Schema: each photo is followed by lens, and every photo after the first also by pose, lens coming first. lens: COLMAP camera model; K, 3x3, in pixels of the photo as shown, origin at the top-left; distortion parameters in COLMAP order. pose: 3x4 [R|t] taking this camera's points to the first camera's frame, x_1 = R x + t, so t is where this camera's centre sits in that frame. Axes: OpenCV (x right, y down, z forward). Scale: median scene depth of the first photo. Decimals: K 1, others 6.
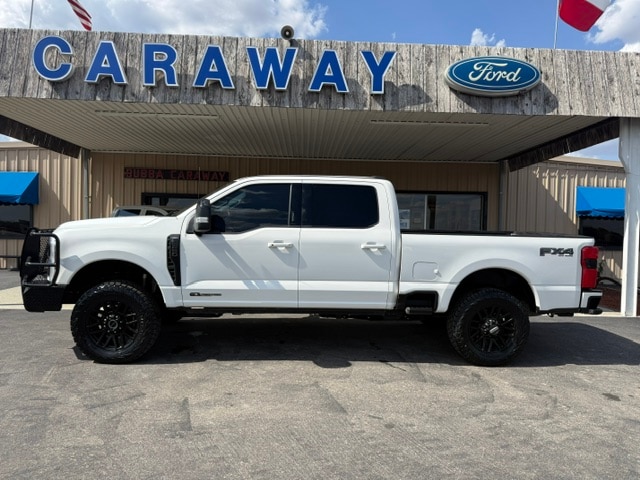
lens RADIAL K [[476.1, 0, 322.8], [0, 476.1, 239.1], [0, 0, 1]] dist [-0.003833, -0.001167]
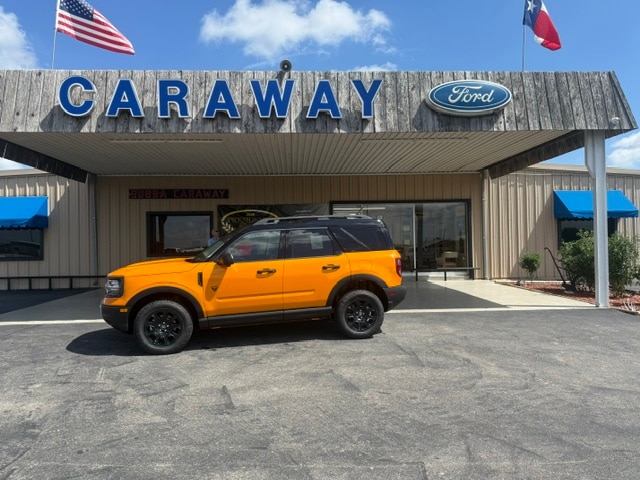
lens RADIAL K [[472.5, 0, 319.7], [0, 472.5, 234.5], [0, 0, 1]] dist [0.005115, -0.007764]
pose [[0.999084, -0.038922, 0.017808, -0.029726], [0.039471, 0.998722, -0.031582, 0.001704], [-0.016556, 0.032255, 0.999343, -0.104616]]
